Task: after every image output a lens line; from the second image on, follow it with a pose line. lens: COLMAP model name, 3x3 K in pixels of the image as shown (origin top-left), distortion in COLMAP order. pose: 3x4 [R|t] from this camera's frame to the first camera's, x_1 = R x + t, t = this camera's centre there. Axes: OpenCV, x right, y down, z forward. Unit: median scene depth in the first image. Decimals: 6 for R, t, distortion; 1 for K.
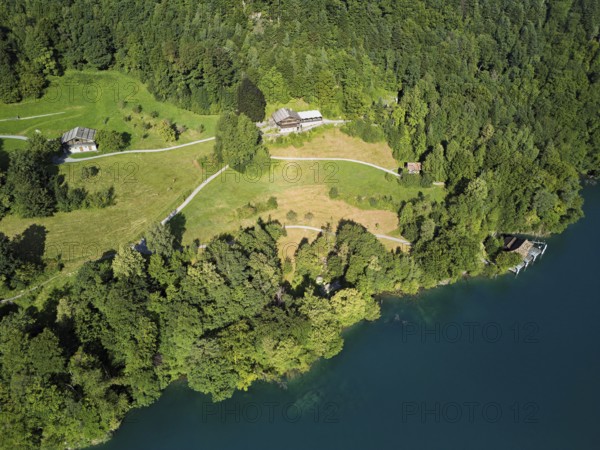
lens RADIAL K [[419.1, 0, 300.0], [0, 419.1, 225.0], [0, 0, 1]] dist [0.067199, -0.061007]
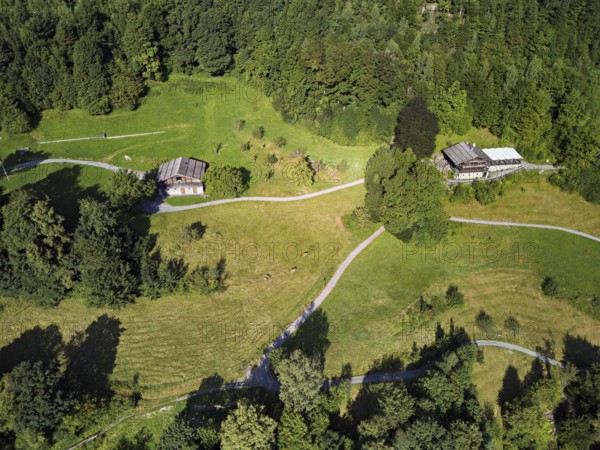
lens RADIAL K [[419.1, 0, 300.0], [0, 419.1, 225.0], [0, 0, 1]] dist [0.067199, -0.061007]
pose [[0.983448, 0.101711, -0.149949, -0.201710], [-0.103574, 0.994611, -0.004650, -0.128287], [0.148668, 0.020104, 0.988683, 0.325950]]
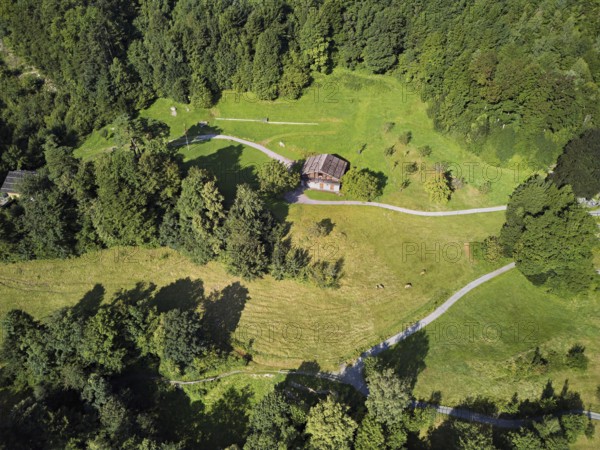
lens RADIAL K [[419.1, 0, 300.0], [0, 419.1, 225.0], [0, 0, 1]] dist [0.067199, -0.061007]
pose [[0.850478, 0.327387, -0.411710, -0.201489], [-0.304492, 0.944647, 0.122176, -0.175500], [0.428919, 0.021454, 0.903088, 0.291629]]
